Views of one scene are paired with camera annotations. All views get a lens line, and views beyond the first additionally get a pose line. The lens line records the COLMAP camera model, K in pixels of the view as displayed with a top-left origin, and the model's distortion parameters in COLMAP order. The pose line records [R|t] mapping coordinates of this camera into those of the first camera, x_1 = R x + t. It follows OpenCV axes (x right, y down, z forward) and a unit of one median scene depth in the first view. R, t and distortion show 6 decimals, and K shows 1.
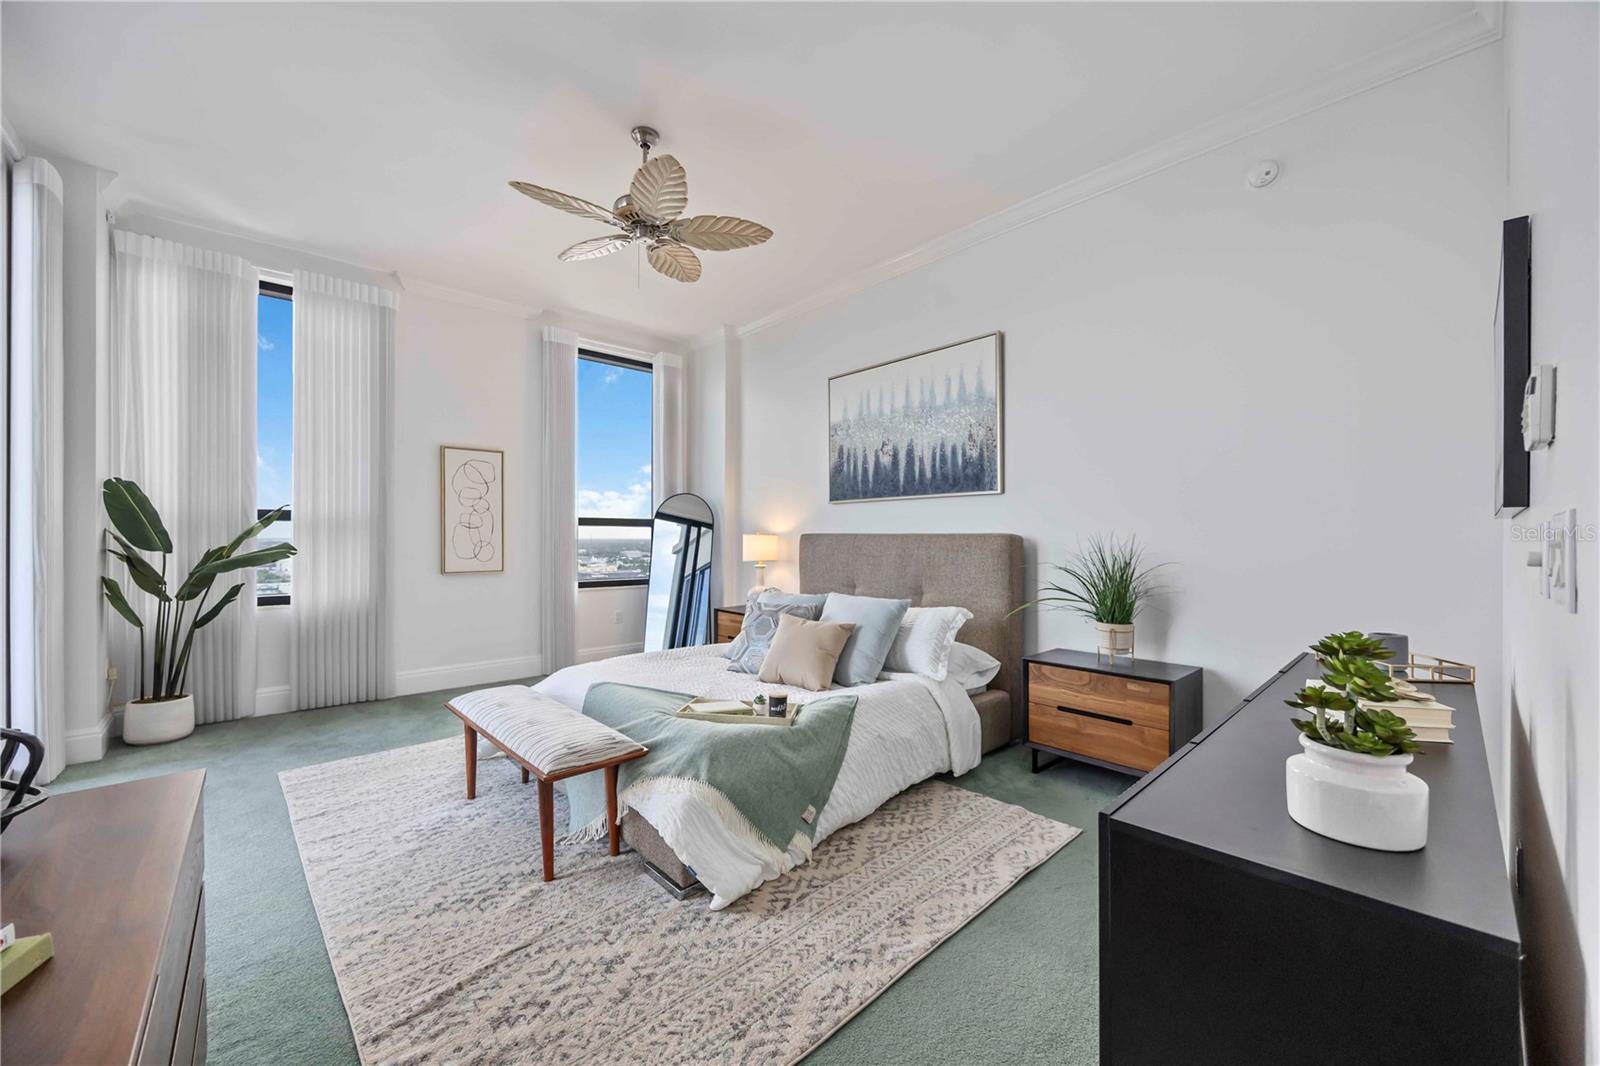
lens RADIAL K [[607.5, 0, 796.9], [0, 607.5, 533.0], [0, 0, 1]] dist [-0.001566, -0.000196]
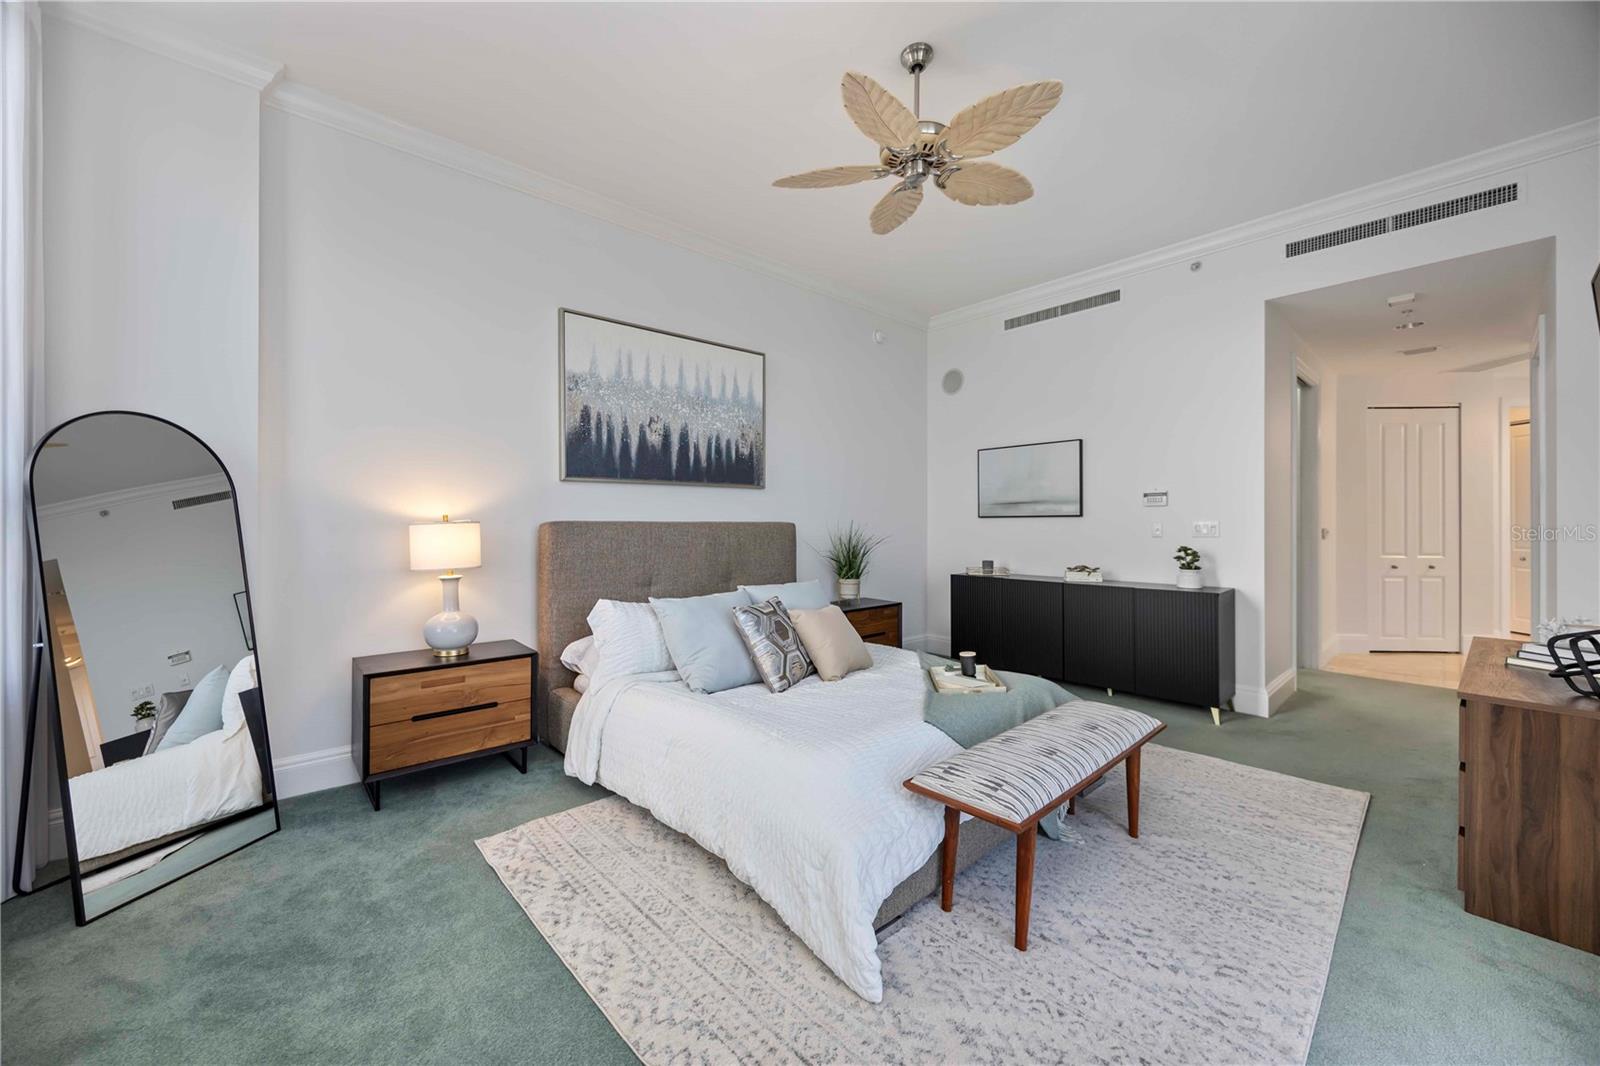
lens RADIAL K [[607.5, 0, 796.9], [0, 607.5, 533.0], [0, 0, 1]] dist [-0.001566, -0.000196]
pose [[0.016332, -0.004872, 0.999855, -0.769747], [0.008298, 0.999954, 0.004737, 0.015696], [-0.999832, 0.008220, 0.016372, 0.810984]]
